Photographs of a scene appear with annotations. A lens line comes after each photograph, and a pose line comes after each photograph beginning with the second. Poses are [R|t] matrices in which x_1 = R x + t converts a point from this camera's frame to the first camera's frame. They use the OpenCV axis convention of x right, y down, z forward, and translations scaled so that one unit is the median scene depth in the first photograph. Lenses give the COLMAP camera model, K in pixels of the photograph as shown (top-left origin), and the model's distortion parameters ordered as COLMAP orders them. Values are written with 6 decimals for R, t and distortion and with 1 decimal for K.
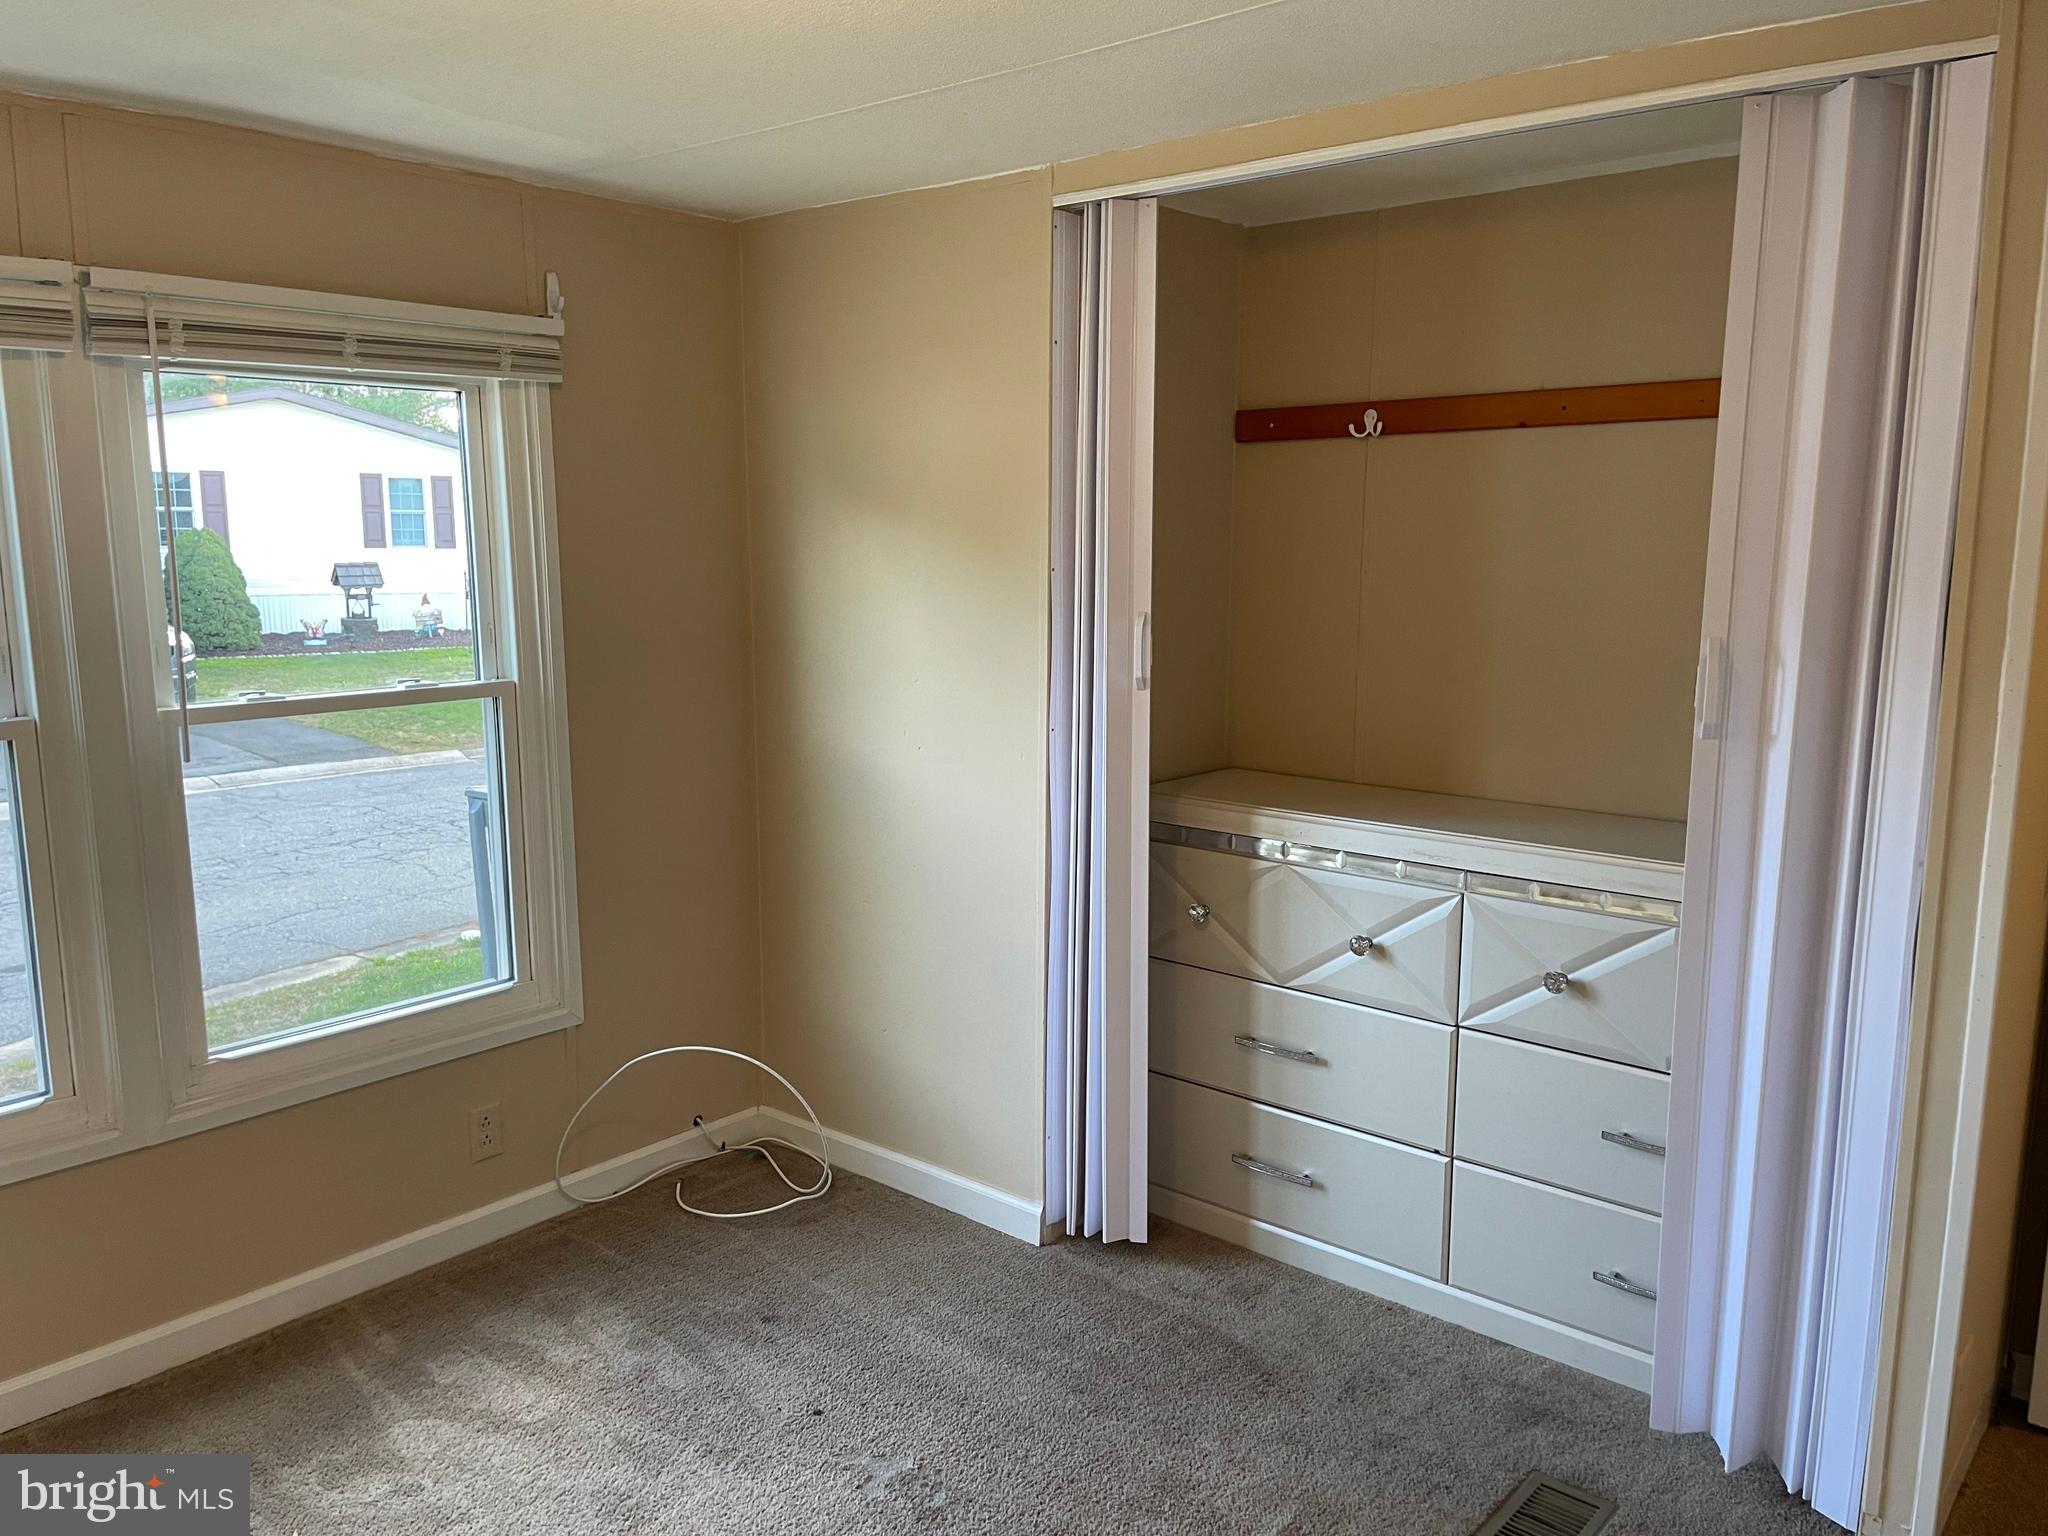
lens RADIAL K [[1565.5, 0, 1019.4], [0, 1565.5, 764.4], [0, 0, 1]] dist [0.063058, -0.041632]
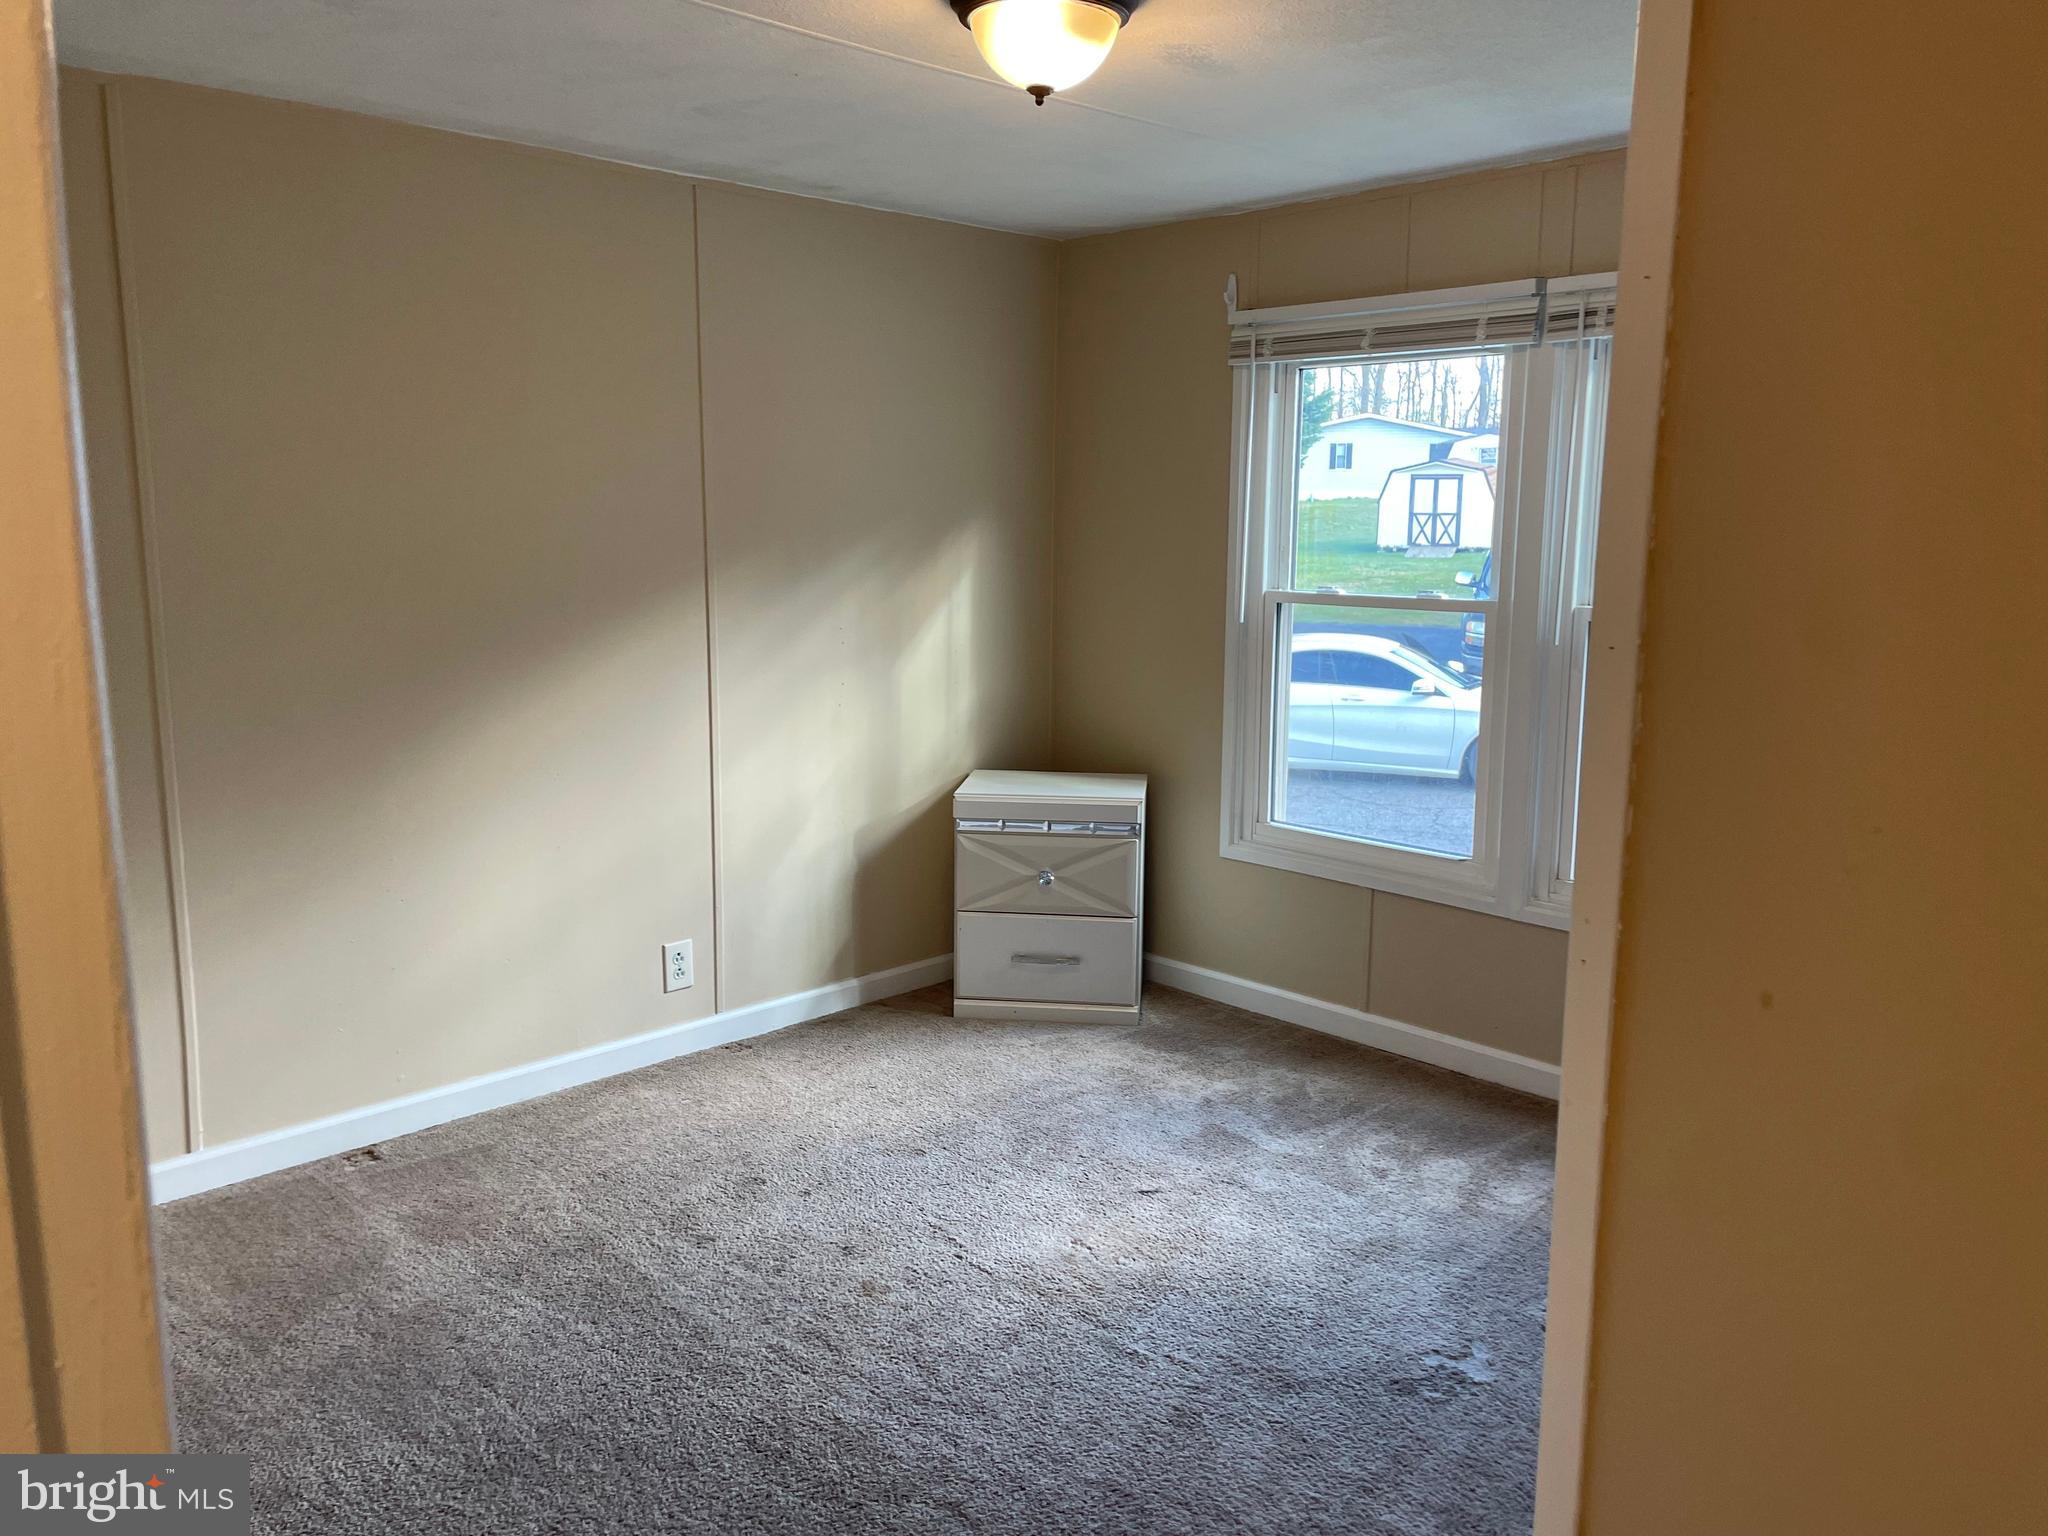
lens RADIAL K [[1565.5, 0, 1021.2], [0, 1565.5, 777.3], [0, 0, 1]] dist [0.063058, -0.041632]
pose [[-0.063866, 0.188653, -0.979965, 0.874121], [-0.154731, 0.968223, 0.196476, -0.091357], [0.985890, 0.164179, -0.032646, 0.660367]]
